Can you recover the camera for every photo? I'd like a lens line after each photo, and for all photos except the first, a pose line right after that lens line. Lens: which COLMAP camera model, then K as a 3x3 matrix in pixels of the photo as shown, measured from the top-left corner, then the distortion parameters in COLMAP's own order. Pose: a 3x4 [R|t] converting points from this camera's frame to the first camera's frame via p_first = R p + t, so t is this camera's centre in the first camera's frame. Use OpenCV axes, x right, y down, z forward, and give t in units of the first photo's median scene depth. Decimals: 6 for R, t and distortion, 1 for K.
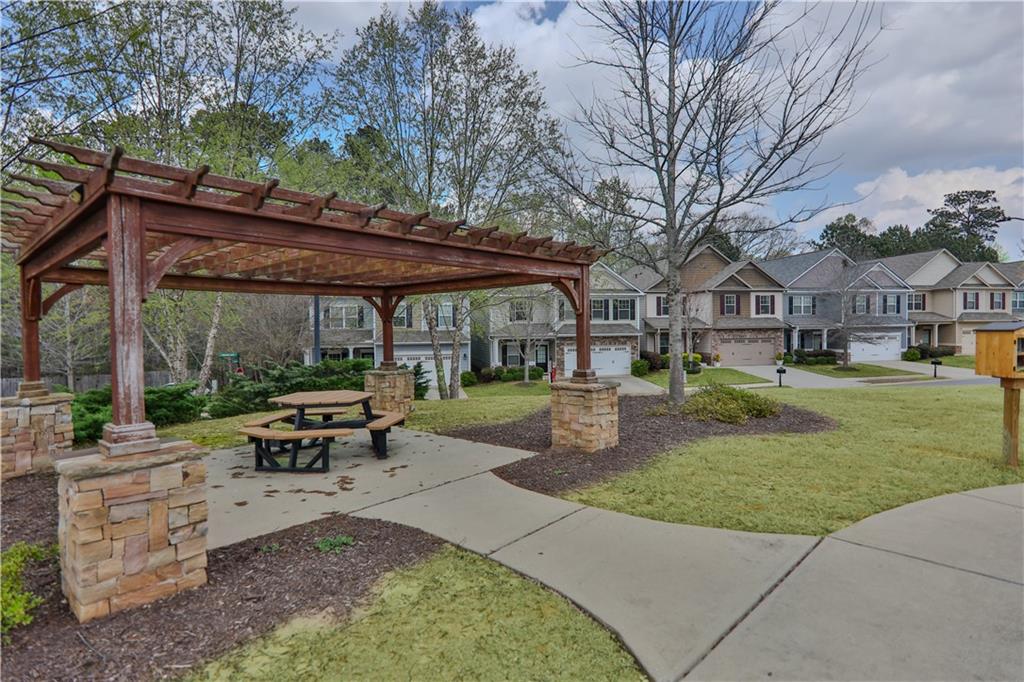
lens RADIAL K [[512.2, 0, 511.0], [0, 512.2, 341.9], [0, 0, 1]] dist [0.004189, 0.000934]
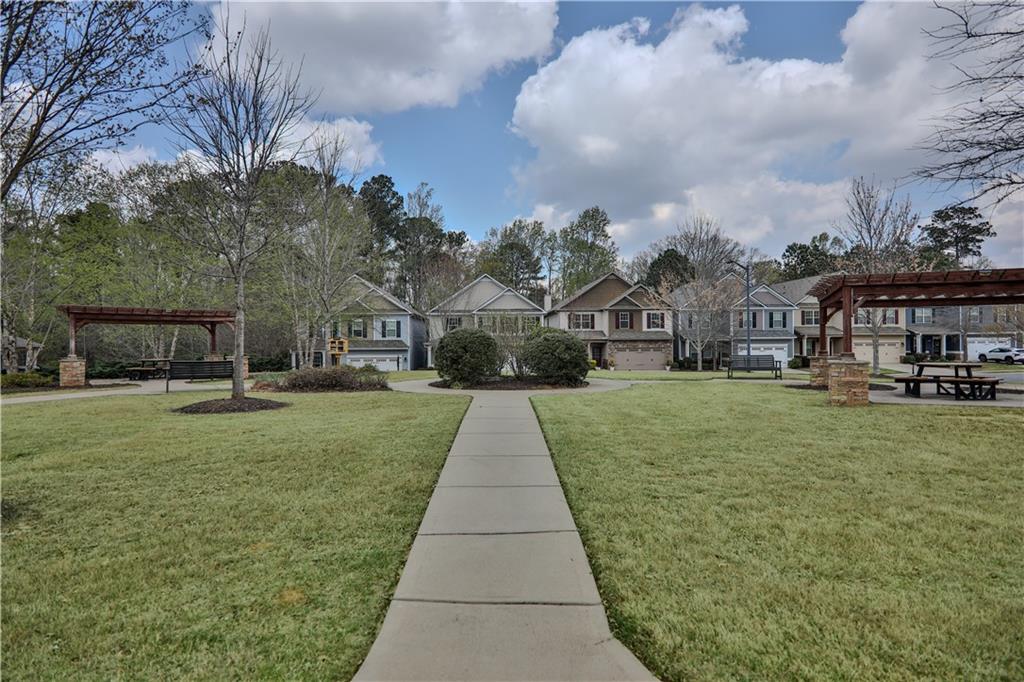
lens RADIAL K [[512.2, 0, 513.1], [0, 512.2, 338.6], [0, 0, 1]] dist [0.004189, 0.000934]
pose [[0.991542, 0.004294, -0.129713, 0.315512], [-0.007919, 0.999592, -0.027447, 0.007245], [0.129542, 0.028243, 0.991172, -0.264172]]
